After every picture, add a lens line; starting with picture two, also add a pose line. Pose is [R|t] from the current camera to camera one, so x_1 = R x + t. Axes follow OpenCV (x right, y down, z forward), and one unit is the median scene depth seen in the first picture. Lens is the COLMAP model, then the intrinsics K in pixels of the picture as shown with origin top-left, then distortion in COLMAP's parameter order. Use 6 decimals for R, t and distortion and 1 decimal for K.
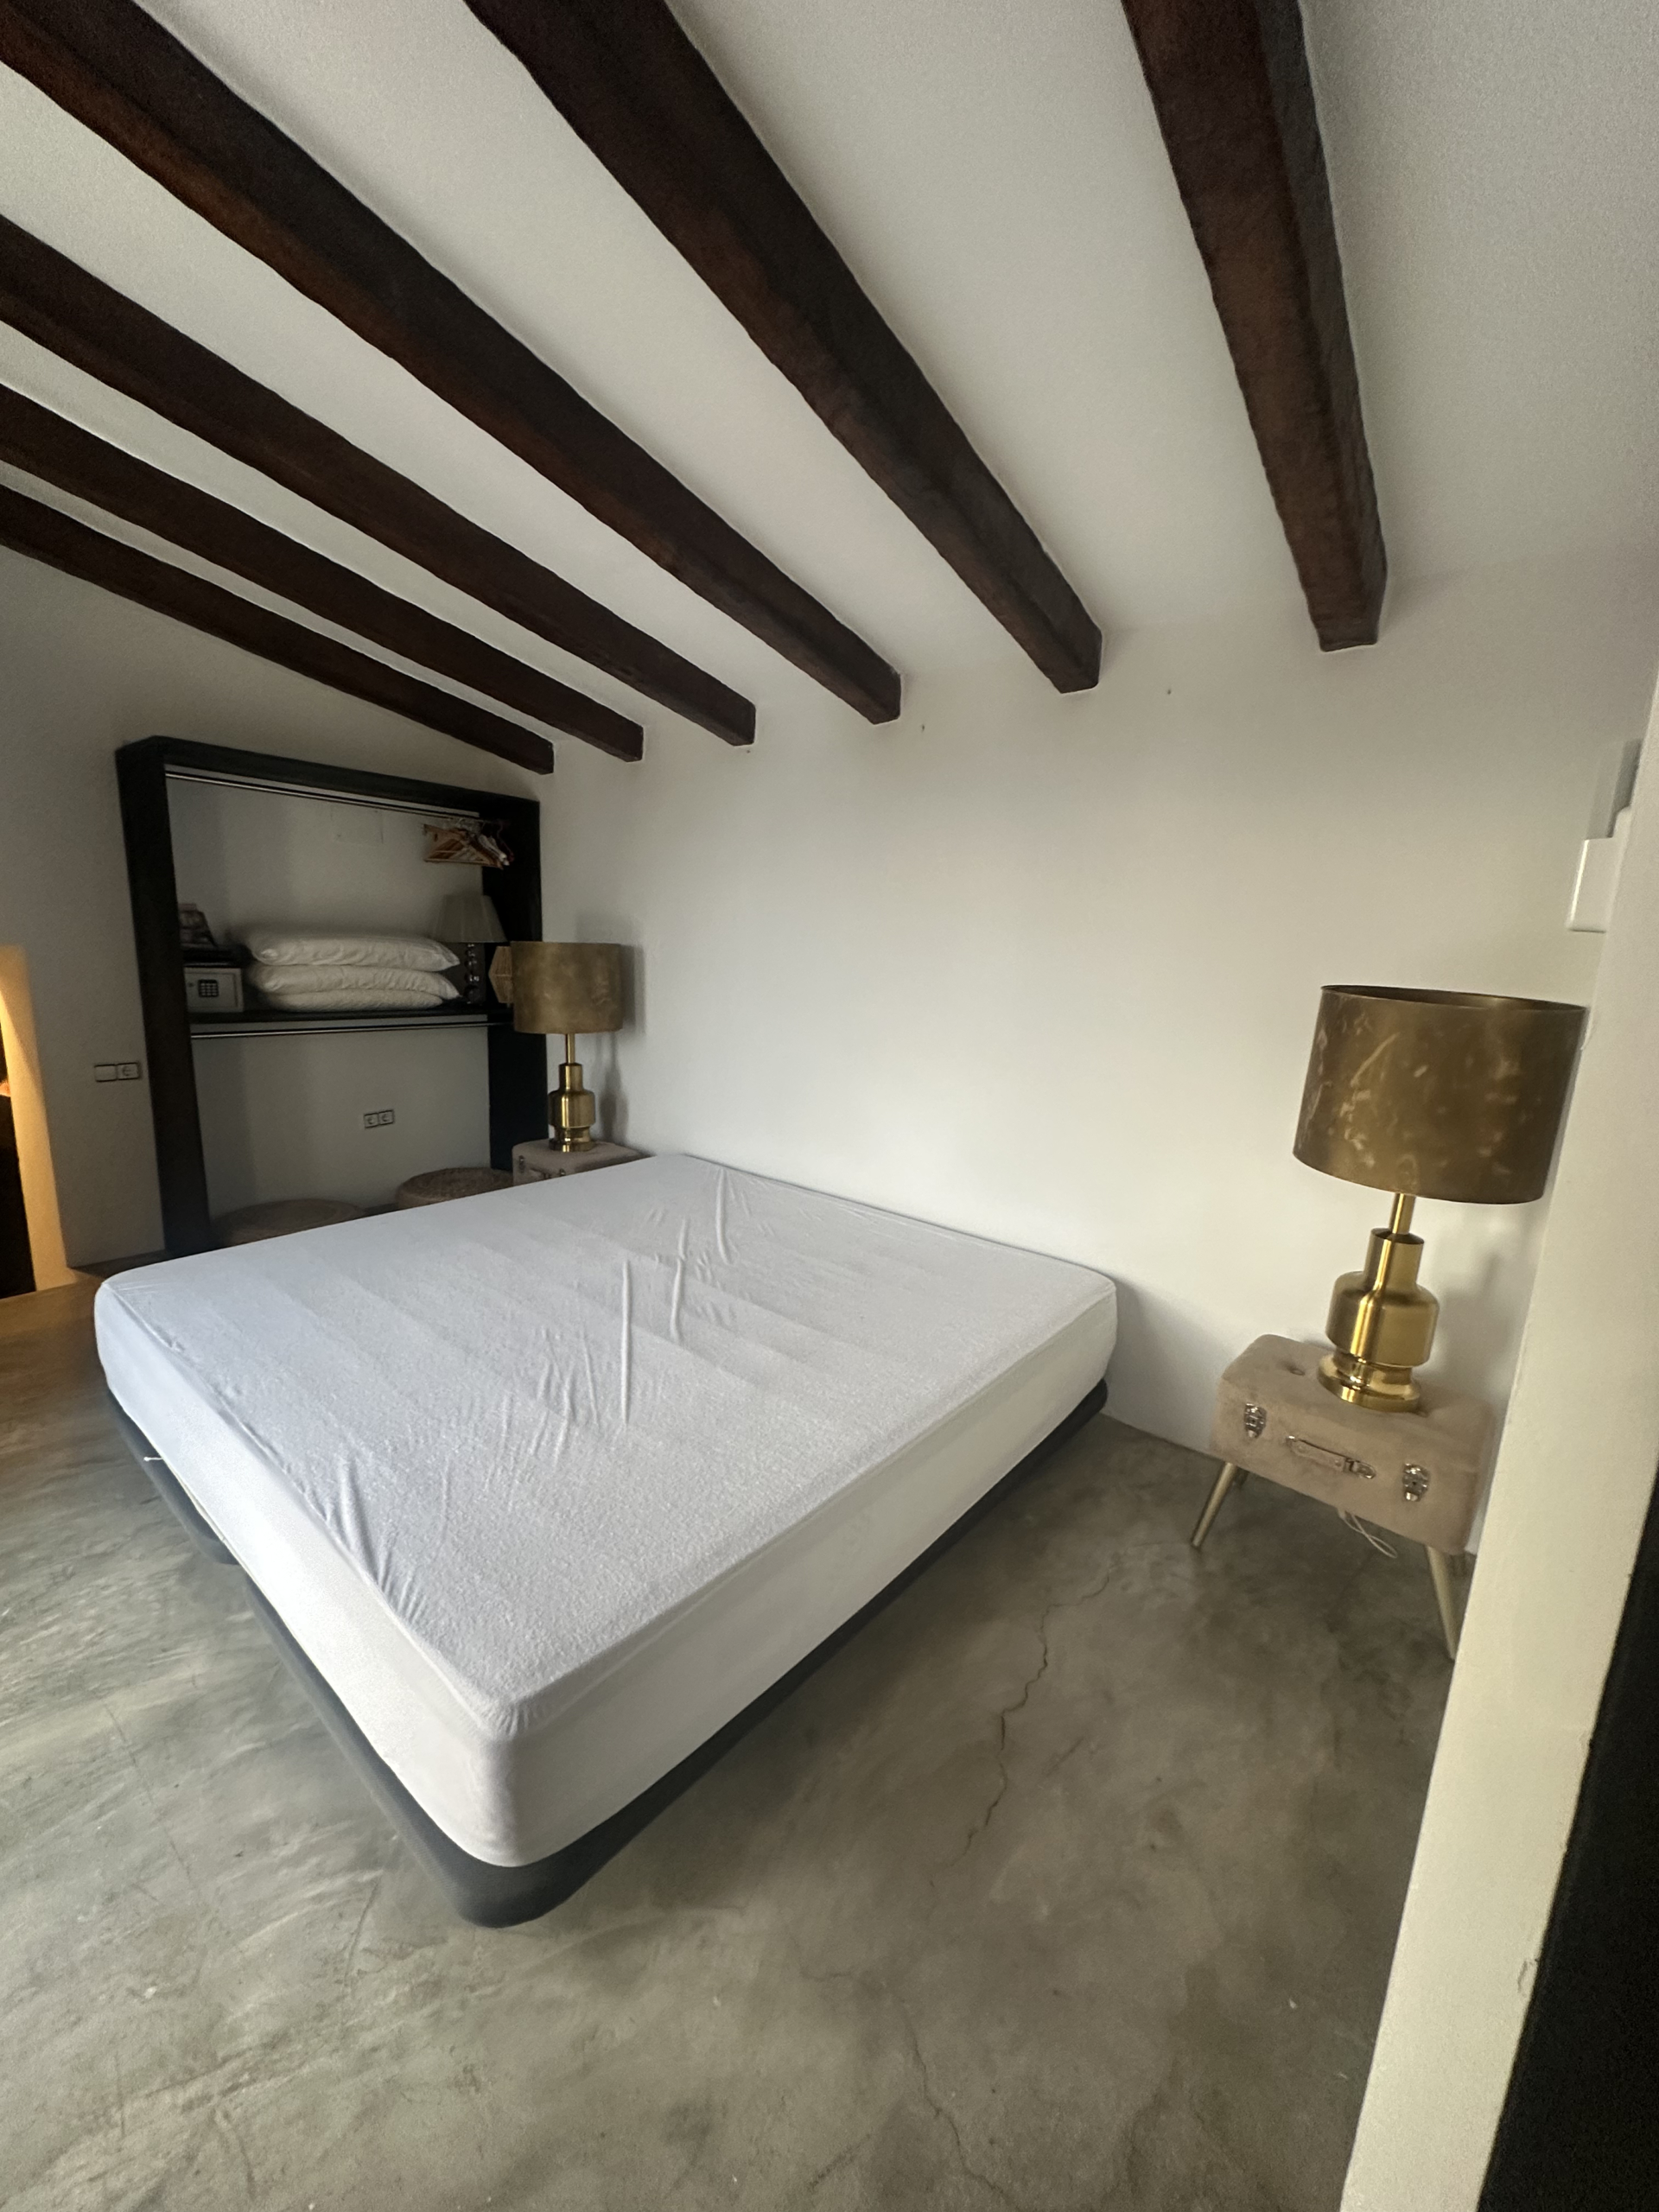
lens RADIAL K [[877.1, 0, 825.3], [0, 877.1, 1108.2], [0, 0, 1]] dist [-0.006278, 0.001064]
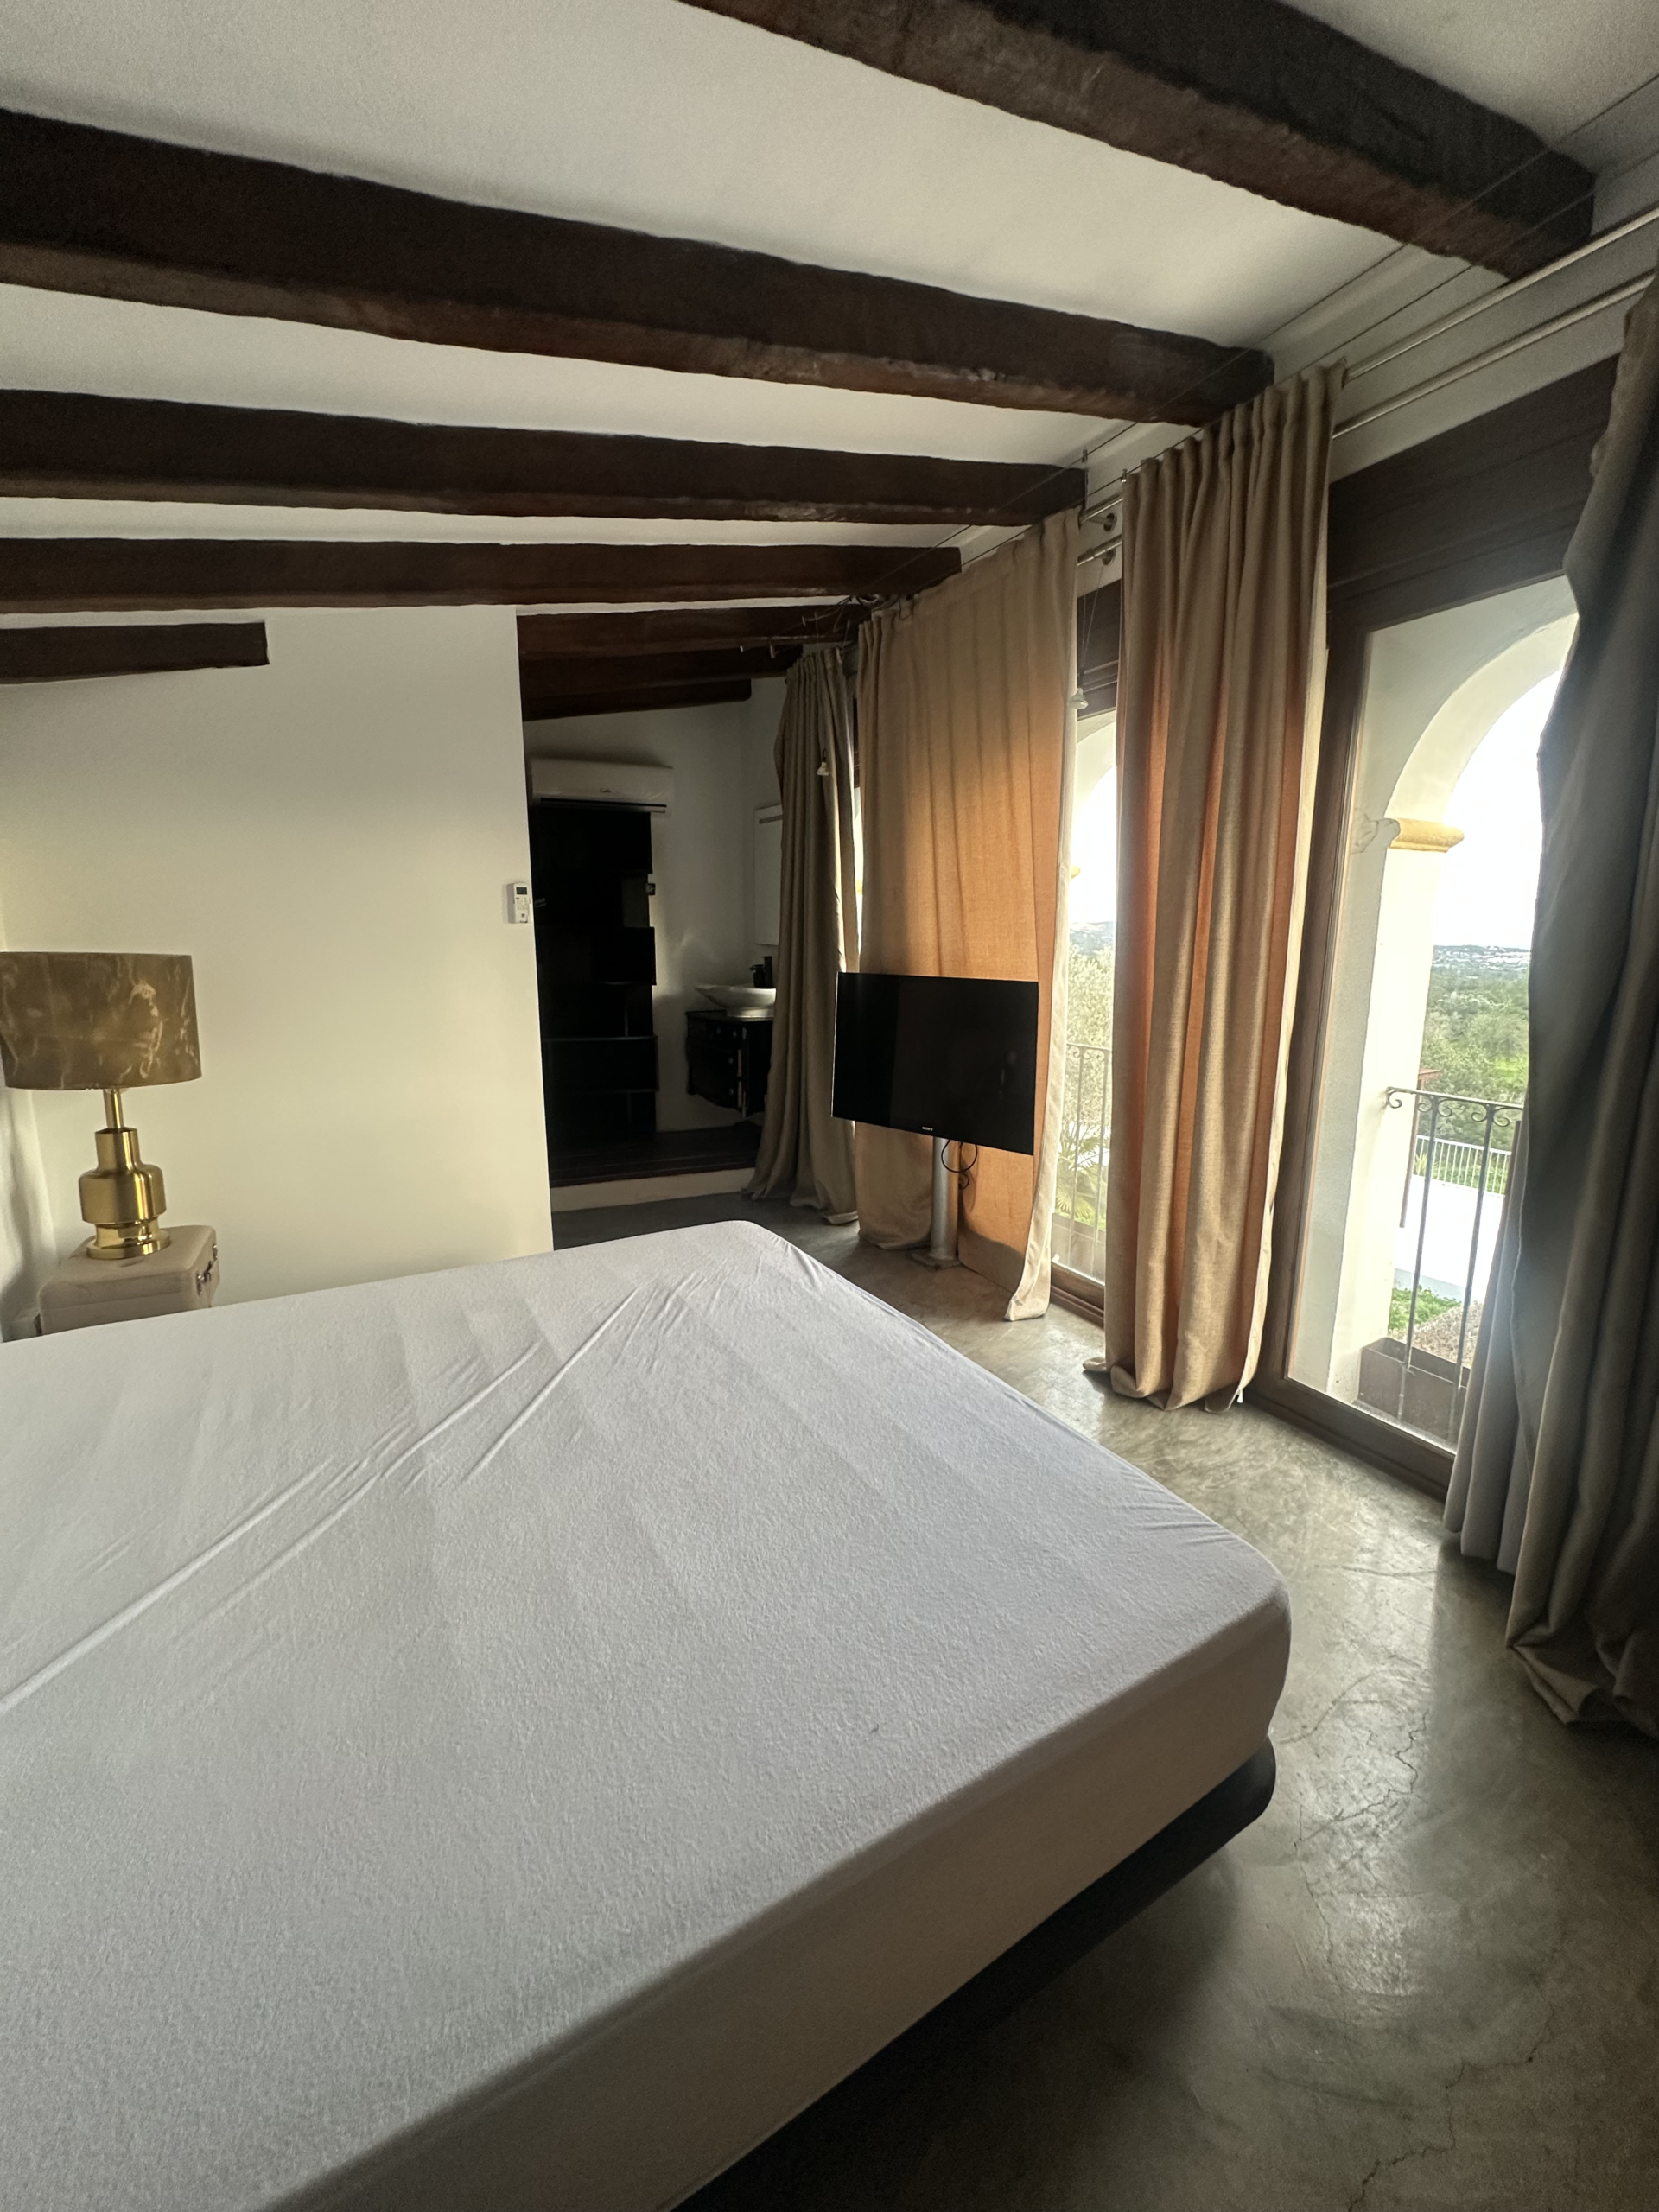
lens RADIAL K [[877.1, 0, 825.3], [0, 877.1, 1108.2], [0, 0, 1]] dist [-0.006278, 0.001064]
pose [[-0.943438, -0.097544, 0.316875, -0.744662], [0.024593, 0.932520, 0.360281, -0.320803], [-0.330635, 0.347696, -0.877376, 1.633271]]
